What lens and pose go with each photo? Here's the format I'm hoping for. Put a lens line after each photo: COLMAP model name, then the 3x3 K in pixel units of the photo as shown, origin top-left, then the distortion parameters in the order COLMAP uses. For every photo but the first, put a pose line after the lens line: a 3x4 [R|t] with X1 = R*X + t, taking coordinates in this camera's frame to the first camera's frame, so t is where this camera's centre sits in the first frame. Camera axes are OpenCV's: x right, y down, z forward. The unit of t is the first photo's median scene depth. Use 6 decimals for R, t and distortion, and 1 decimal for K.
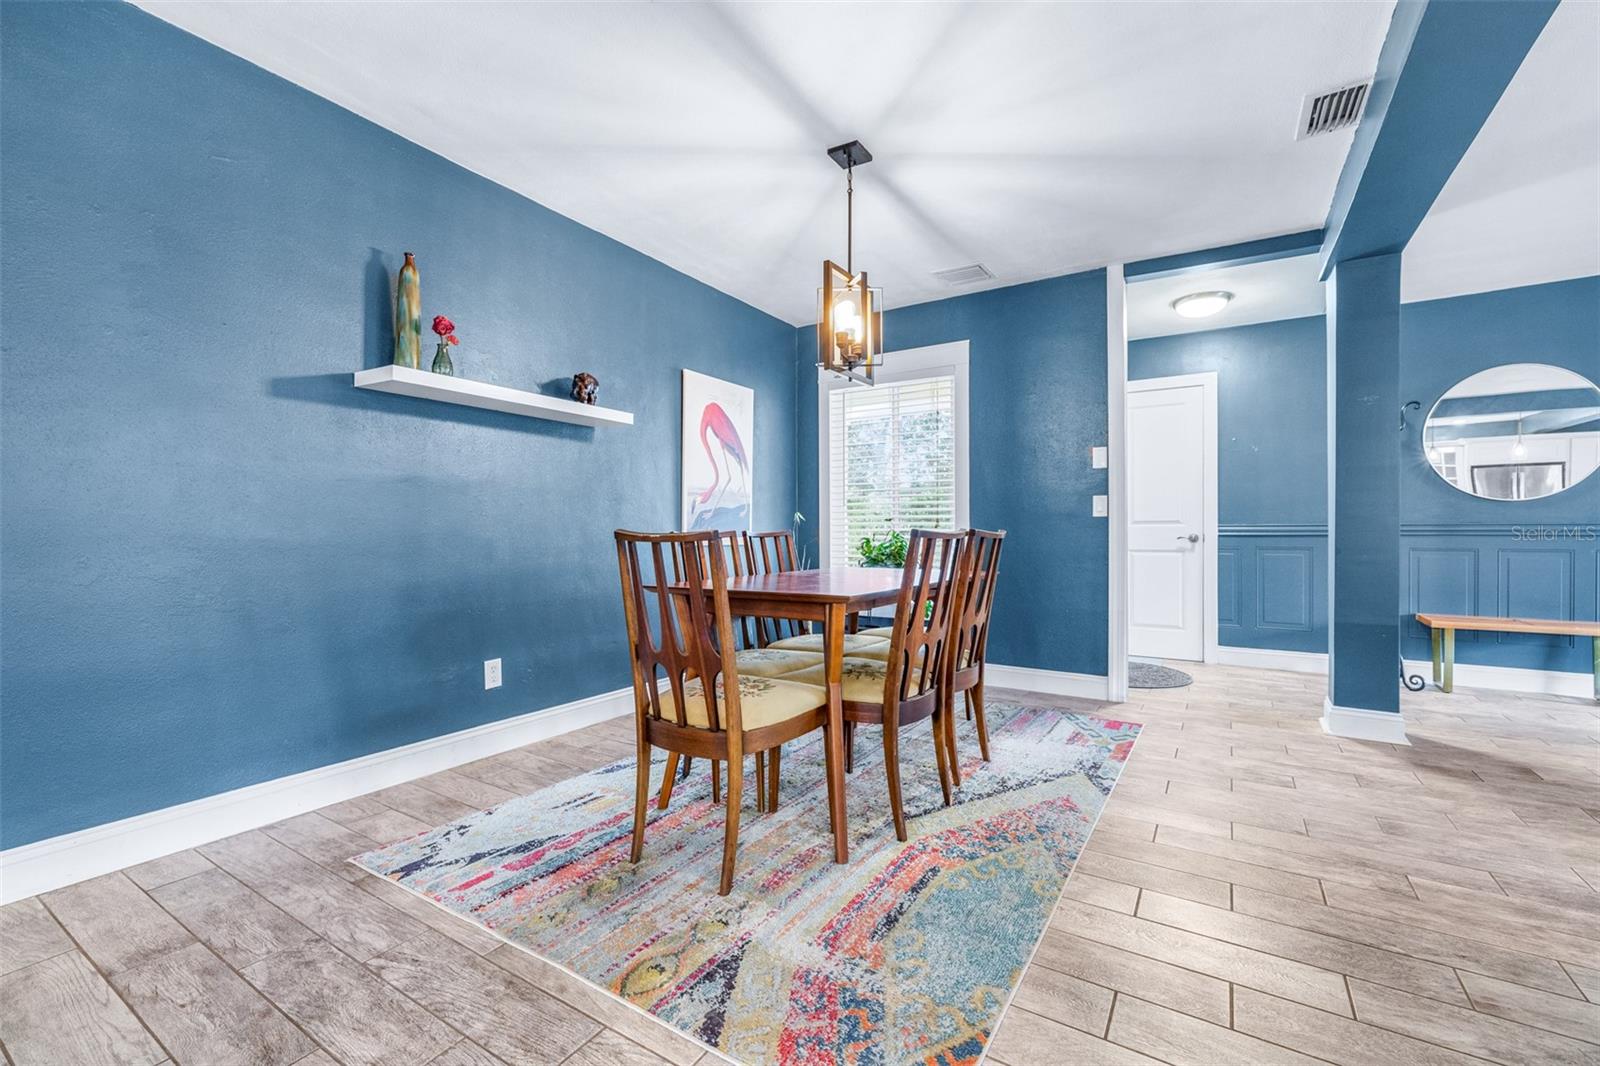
lens RADIAL K [[683.9, 0, 797.6], [0, 683.9, 533.9], [0, 0, 1]] dist [-0.000587, 0.000073]
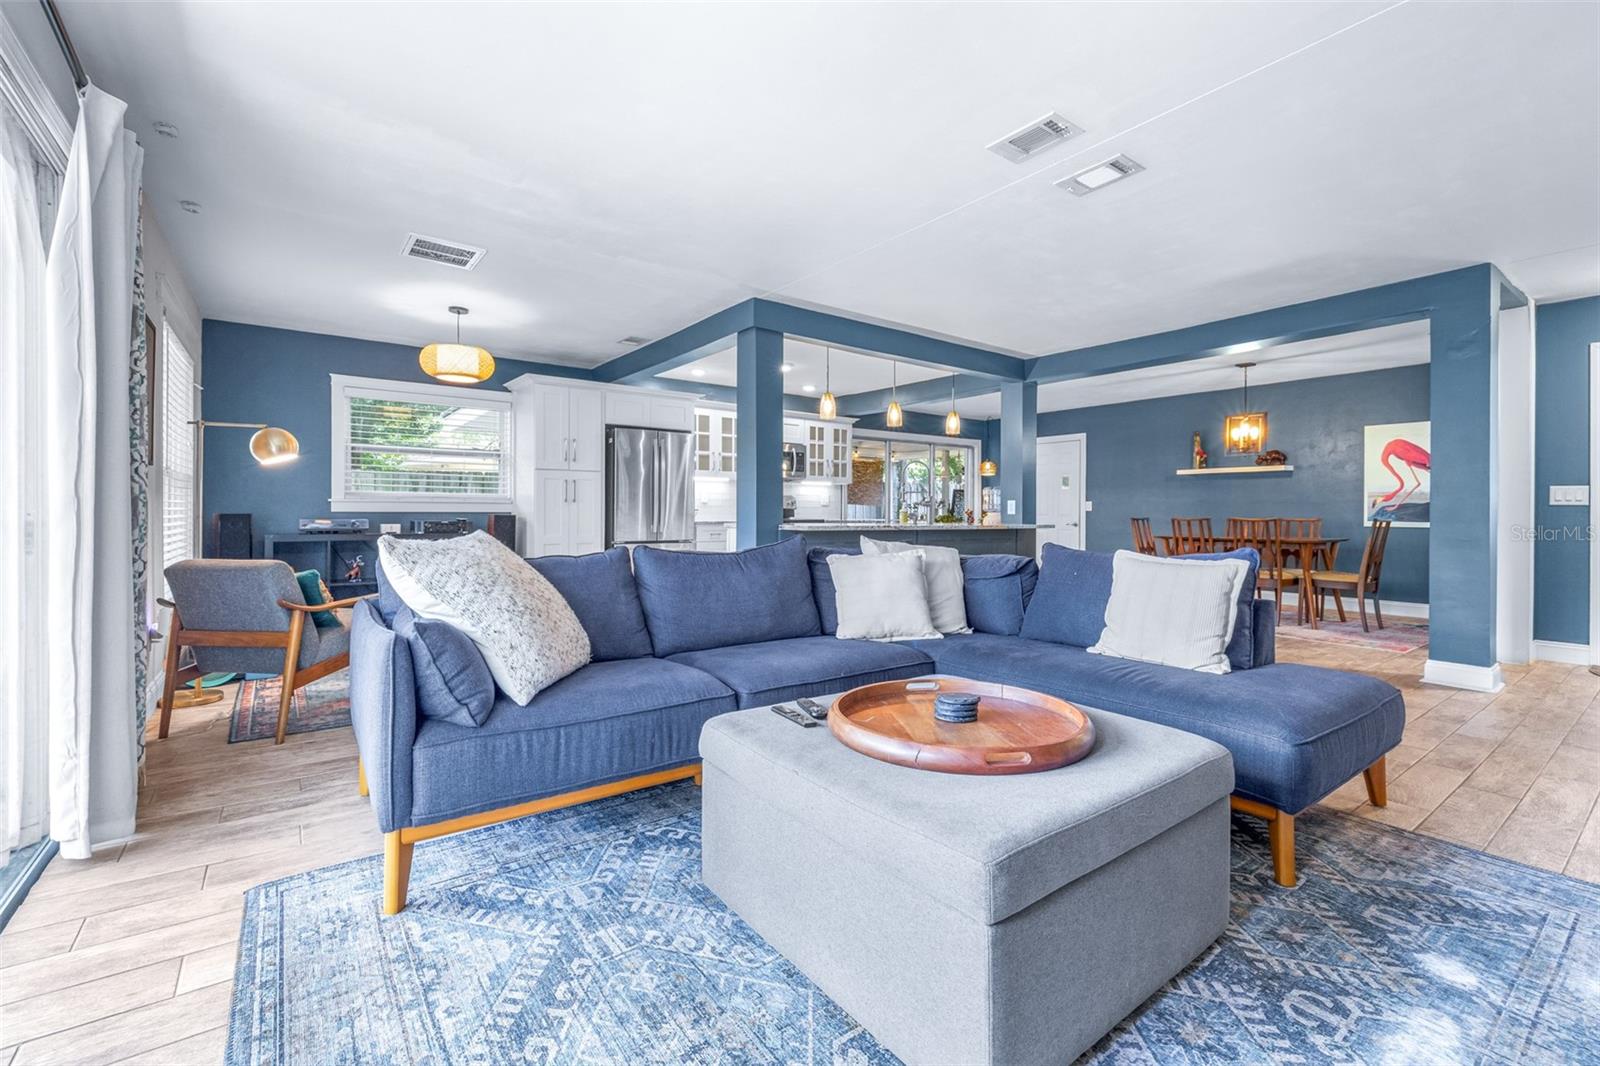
lens RADIAL K [[683.9, 0, 802.0], [0, 683.9, 516.0], [0, 0, 1]] dist [-0.000587, 0.000073]
pose [[-0.365841, 0.001758, -0.930676, 2.043726], [-0.005011, 0.999980, 0.003859, -0.009222], [0.930664, 0.006075, -0.365825, 0.296176]]
